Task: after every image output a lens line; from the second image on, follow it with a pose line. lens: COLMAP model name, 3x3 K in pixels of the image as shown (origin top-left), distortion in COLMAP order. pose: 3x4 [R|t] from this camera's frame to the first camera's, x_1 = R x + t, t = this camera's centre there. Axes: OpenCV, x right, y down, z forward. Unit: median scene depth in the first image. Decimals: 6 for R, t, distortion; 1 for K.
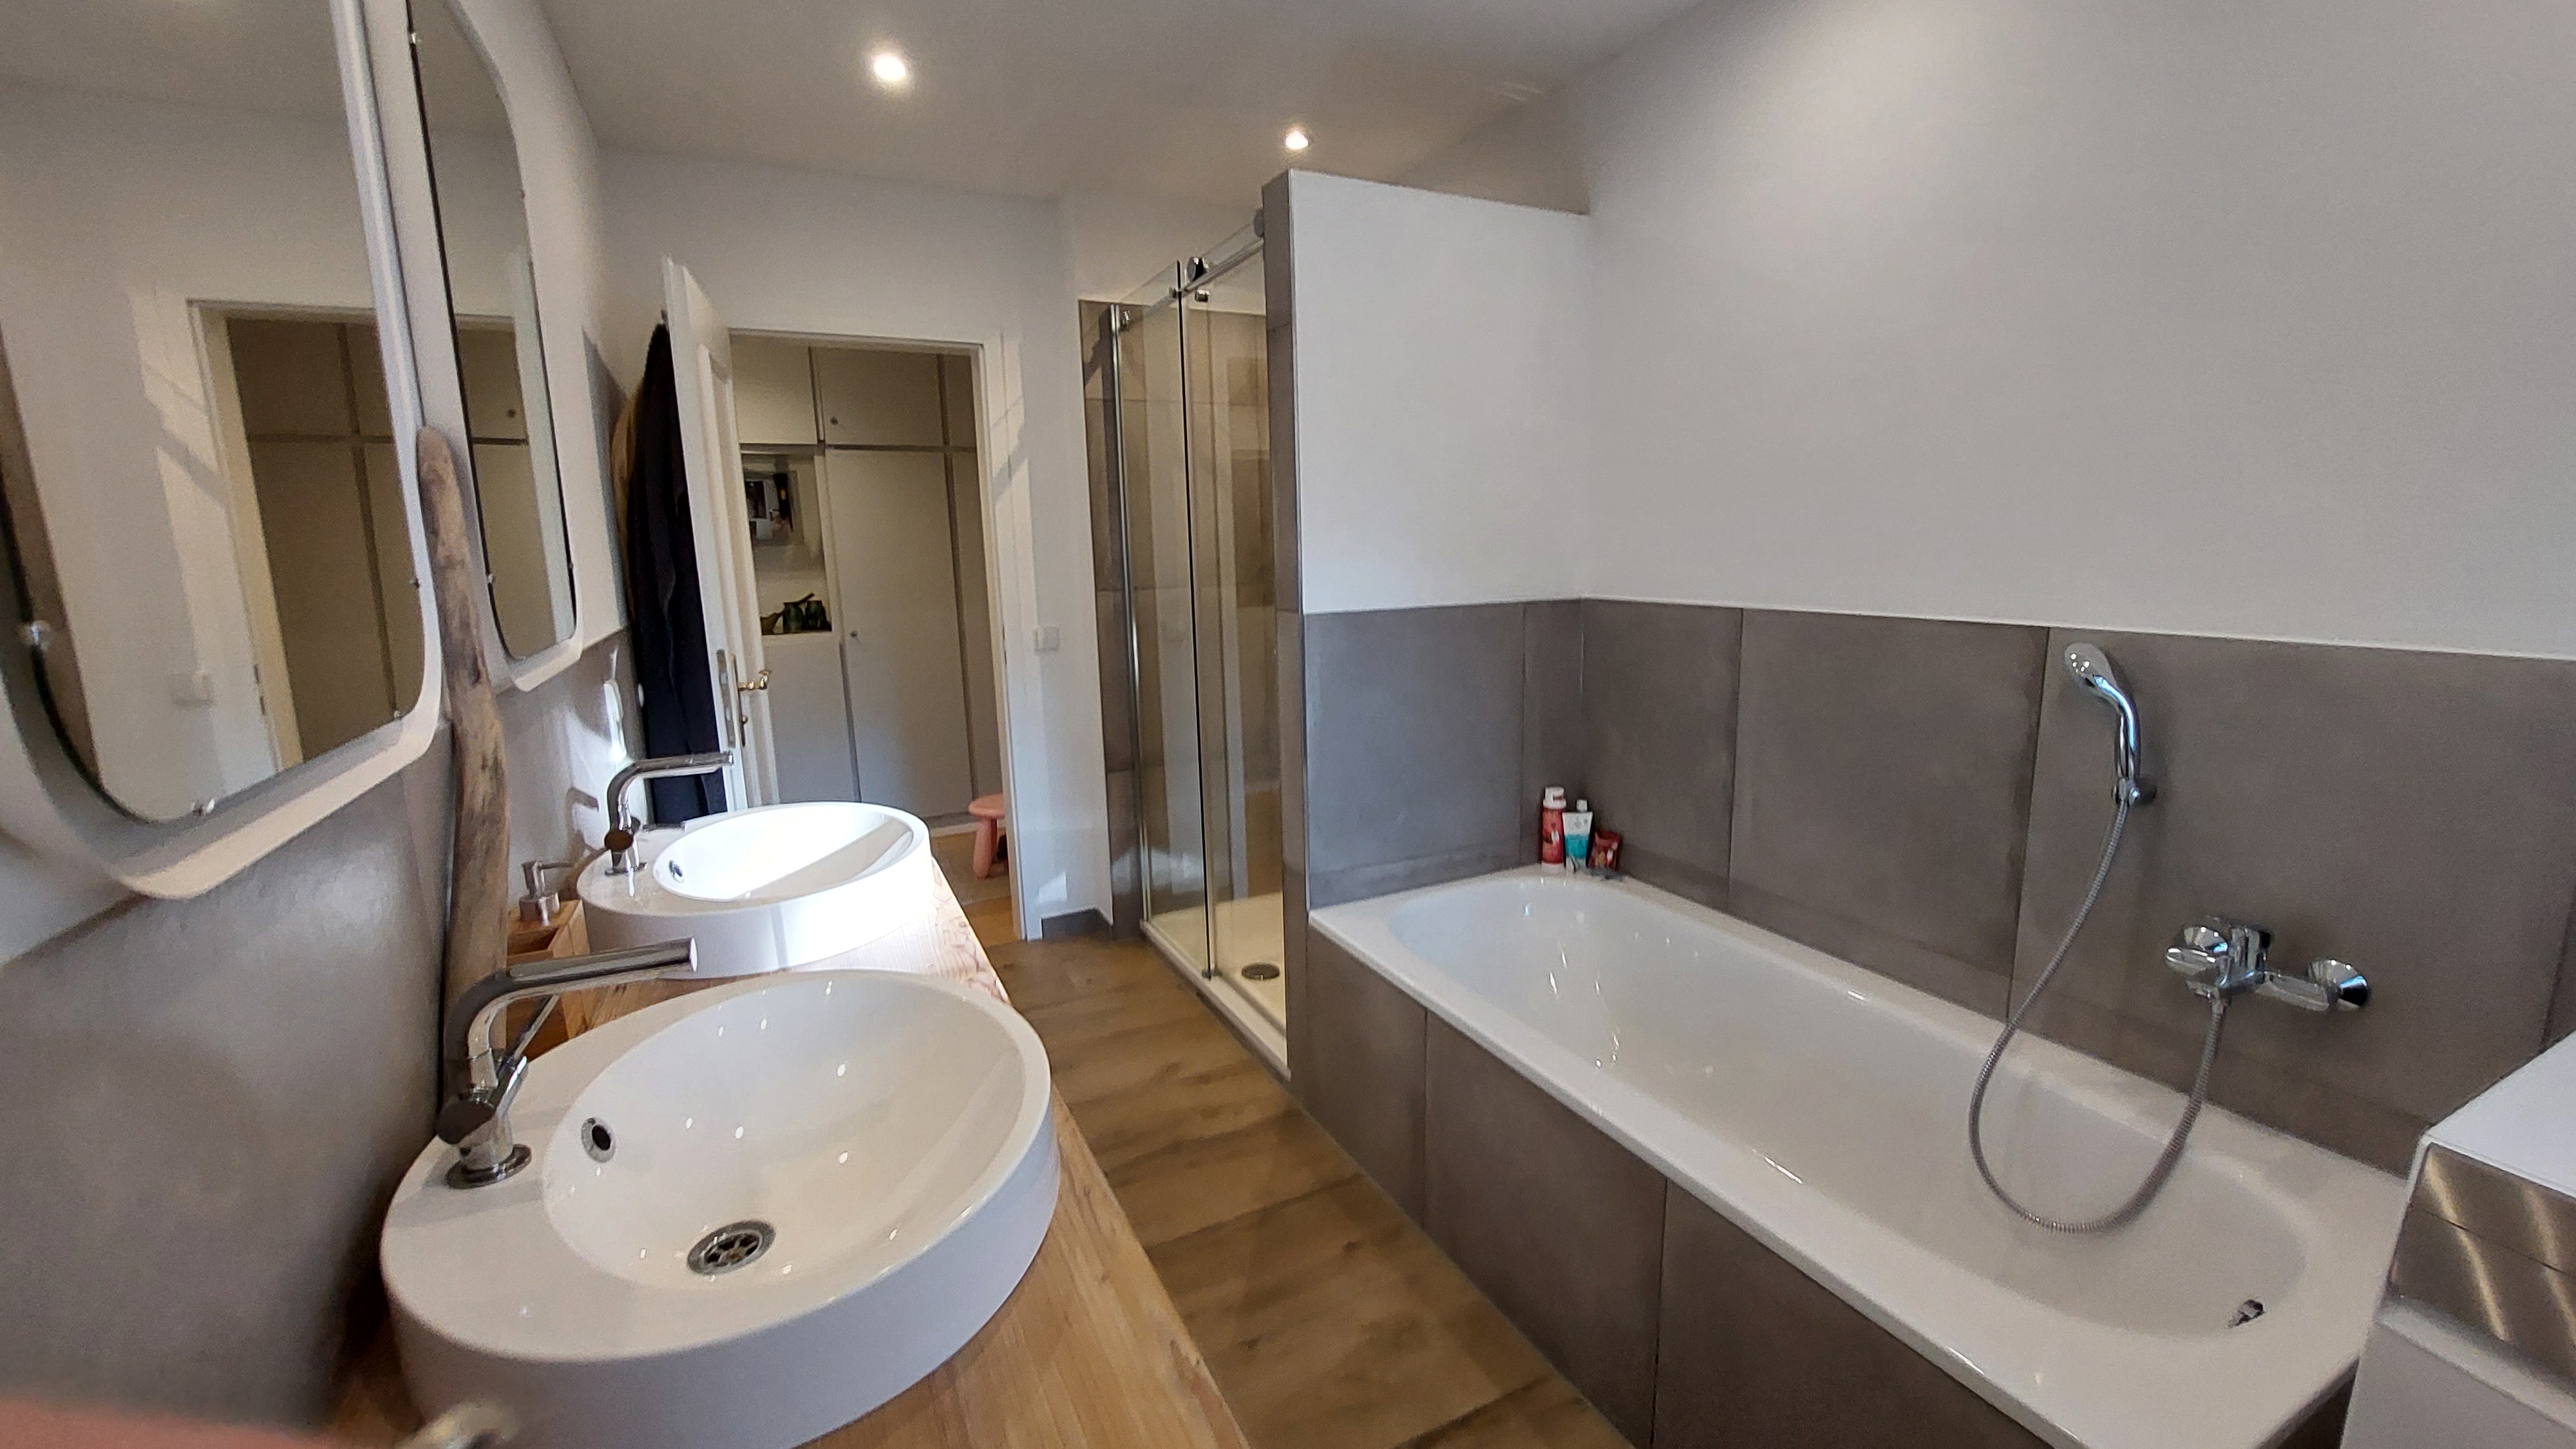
lens RADIAL K [[1037.1, 0, 1302.8], [0, 1037.1, 723.4], [0, 0, 1]] dist [-0.010712, -0.000098]
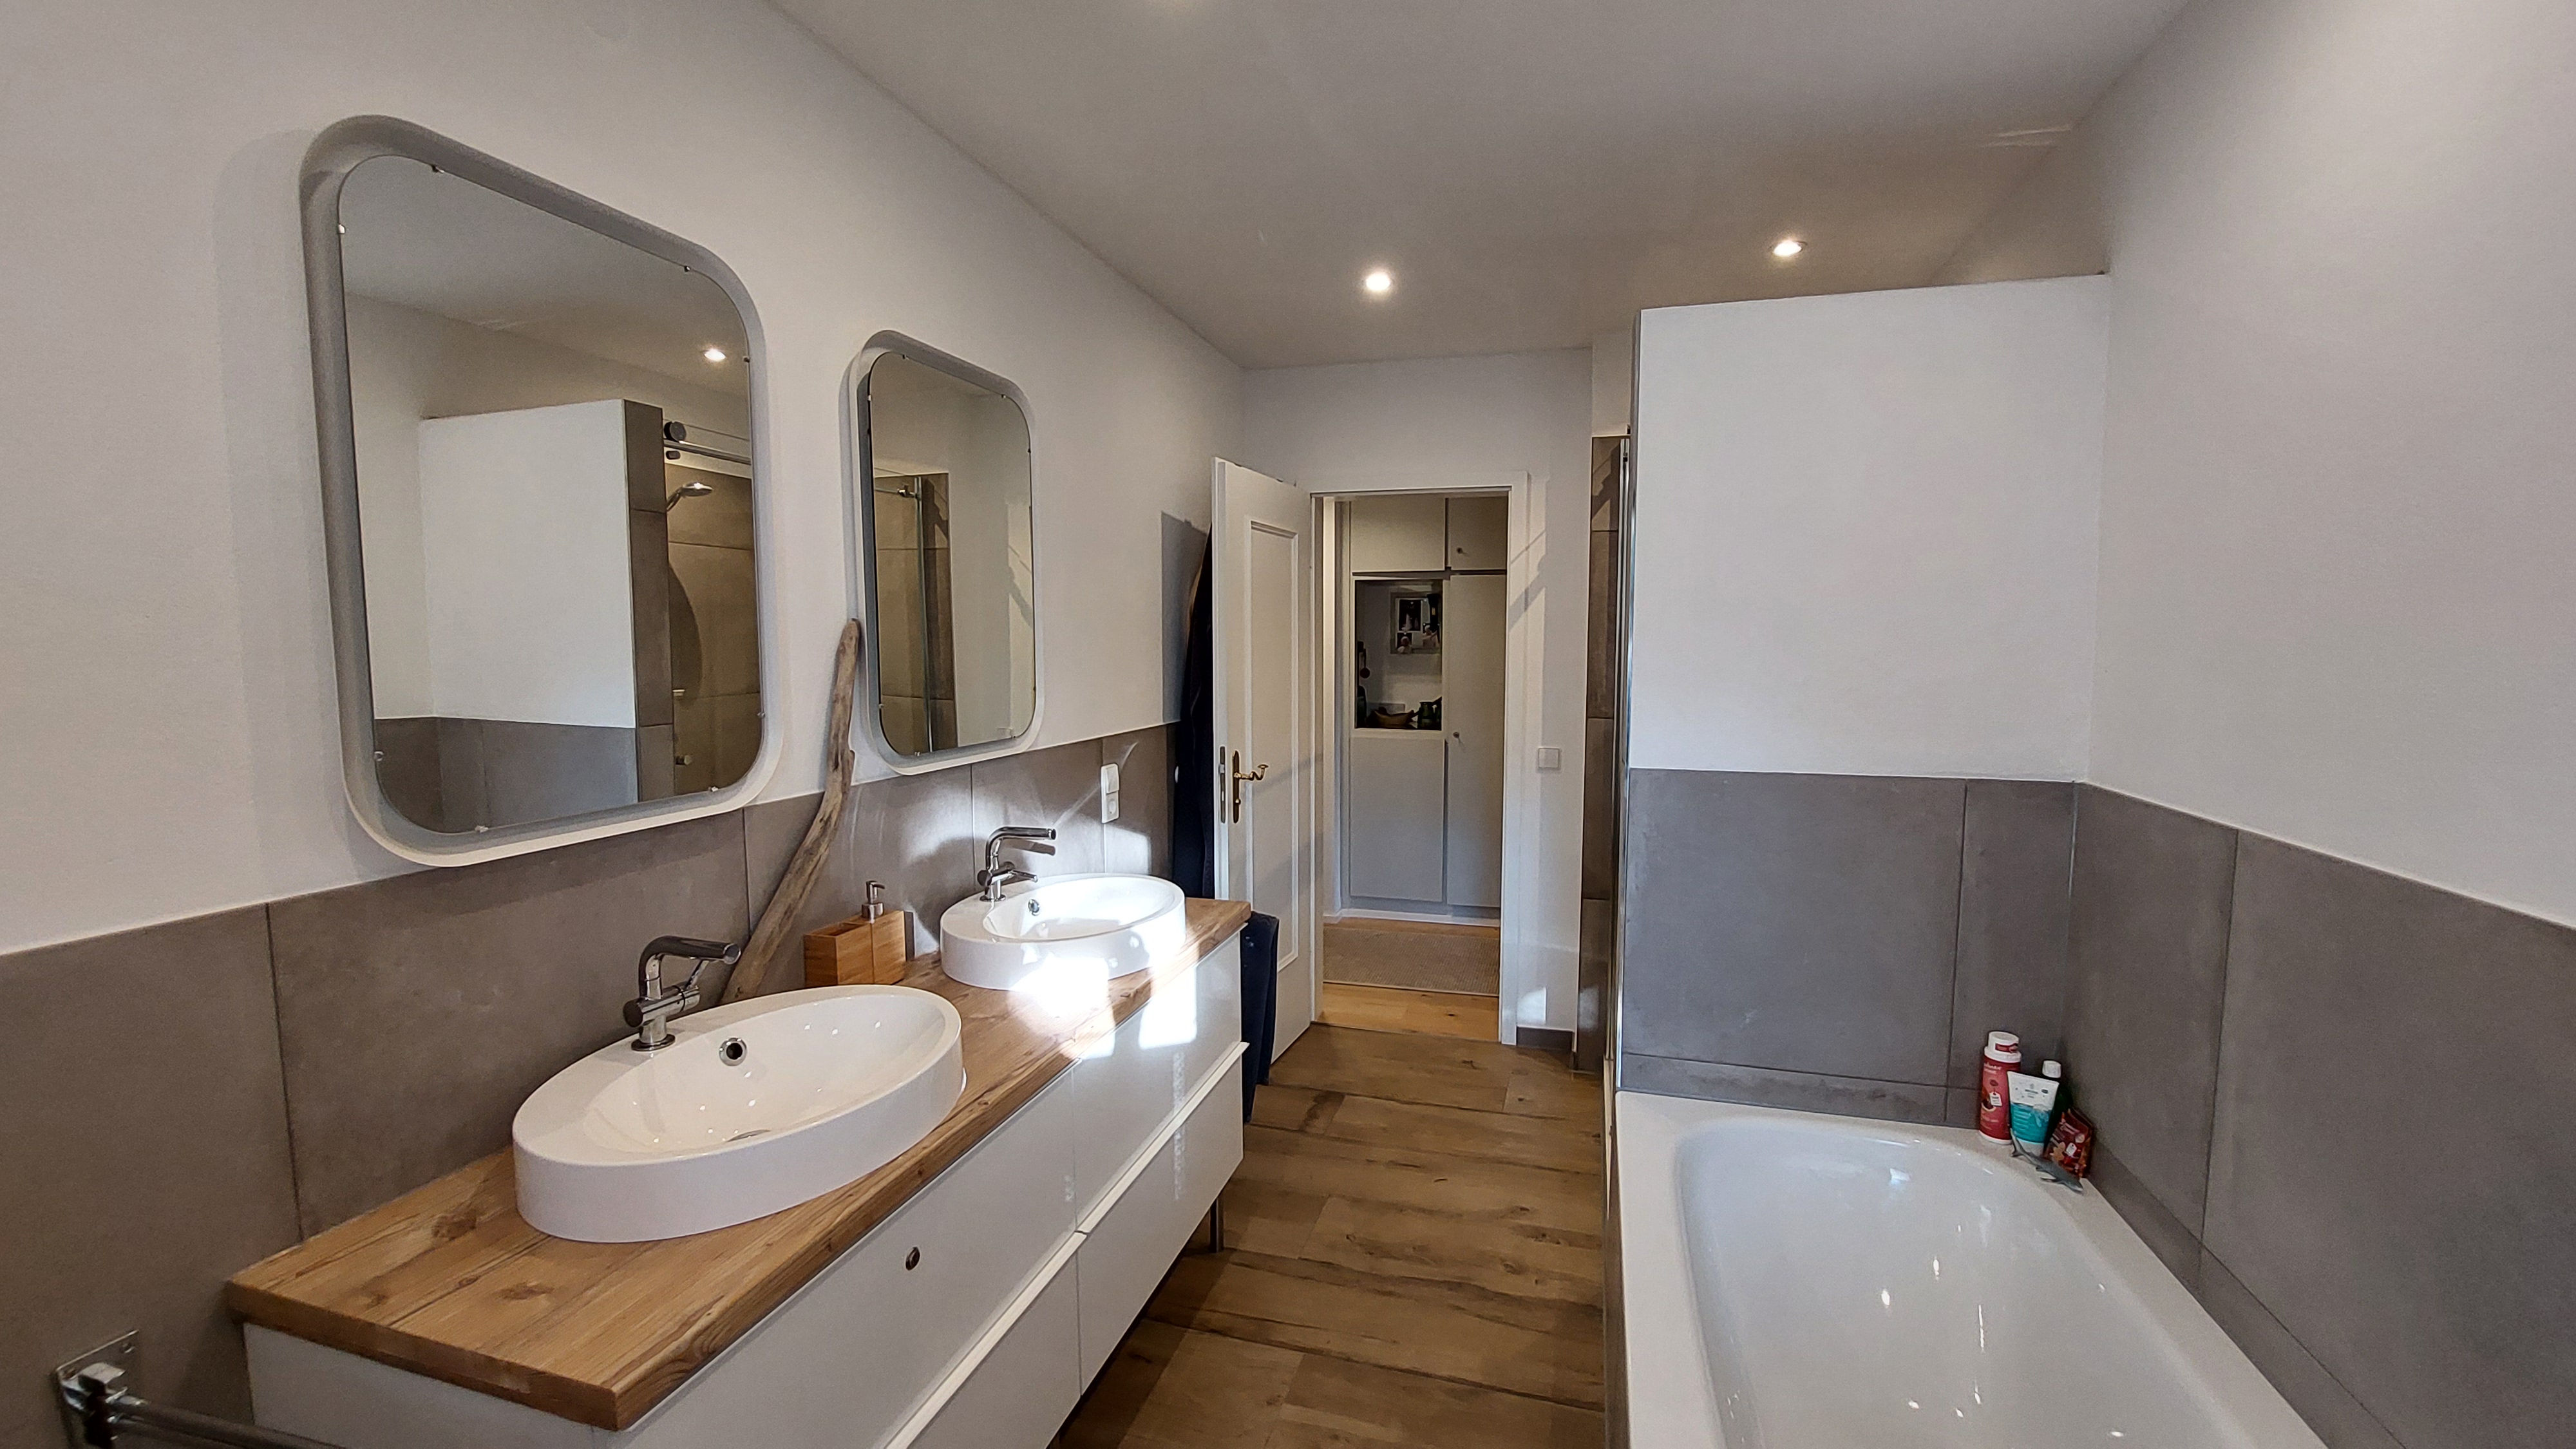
lens RADIAL K [[1037.1, 0, 1327.9], [0, 1037.1, 729.9], [0, 0, 1]] dist [-0.010712, -0.000098]
pose [[0.734039, 0.082796, -0.674041, 0.367905], [-0.136507, 0.990271, -0.027018, -0.066968], [0.665246, 0.111844, 0.738200, 0.109852]]
